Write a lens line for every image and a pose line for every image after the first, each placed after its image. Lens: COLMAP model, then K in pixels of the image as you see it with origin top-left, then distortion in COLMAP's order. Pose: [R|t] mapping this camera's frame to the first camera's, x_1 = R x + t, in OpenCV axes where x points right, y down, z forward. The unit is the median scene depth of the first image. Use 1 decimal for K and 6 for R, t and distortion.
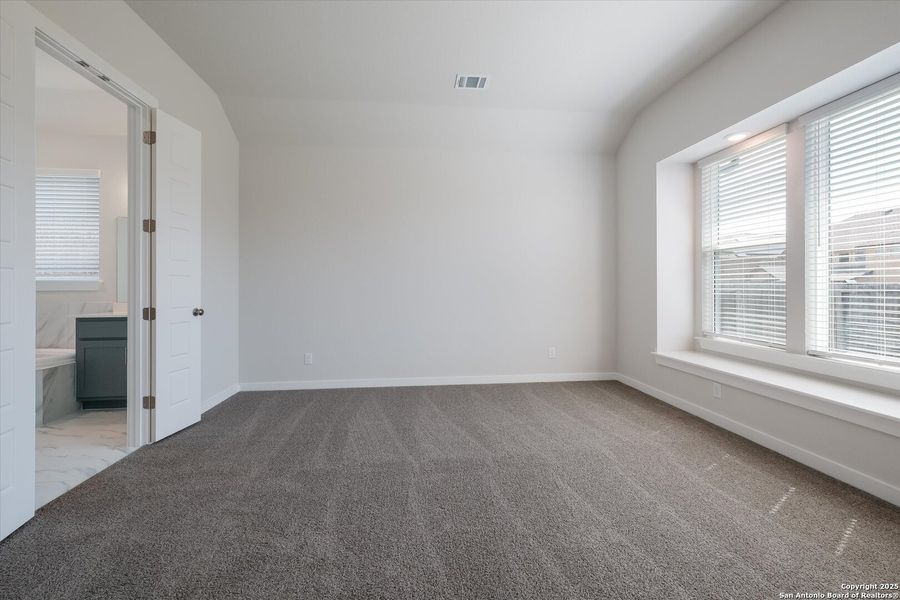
lens RADIAL K [[393.1, 0, 446.8], [0, 393.1, 290.2], [0, 0, 1]] dist [0.000462, 0.000033]
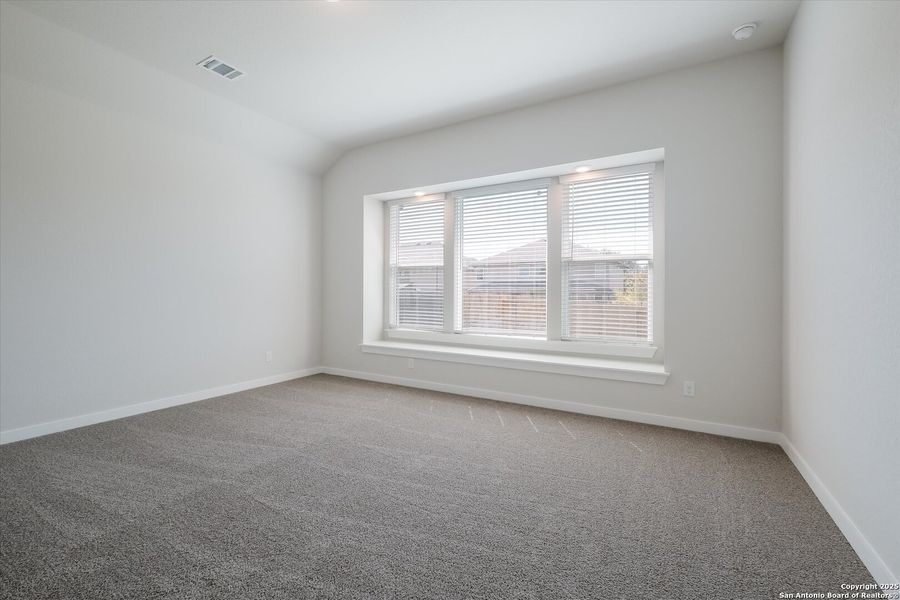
lens RADIAL K [[421.8, 0, 431.4], [0, 421.8, 299.8], [0, 0, 1]] dist [0.002767, -0.000003]
pose [[0.577509, -0.009219, 0.816332, -0.500176], [-0.000691, 0.999930, 0.011782, -0.001151], [-0.816384, -0.007368, 0.577462, 0.027104]]
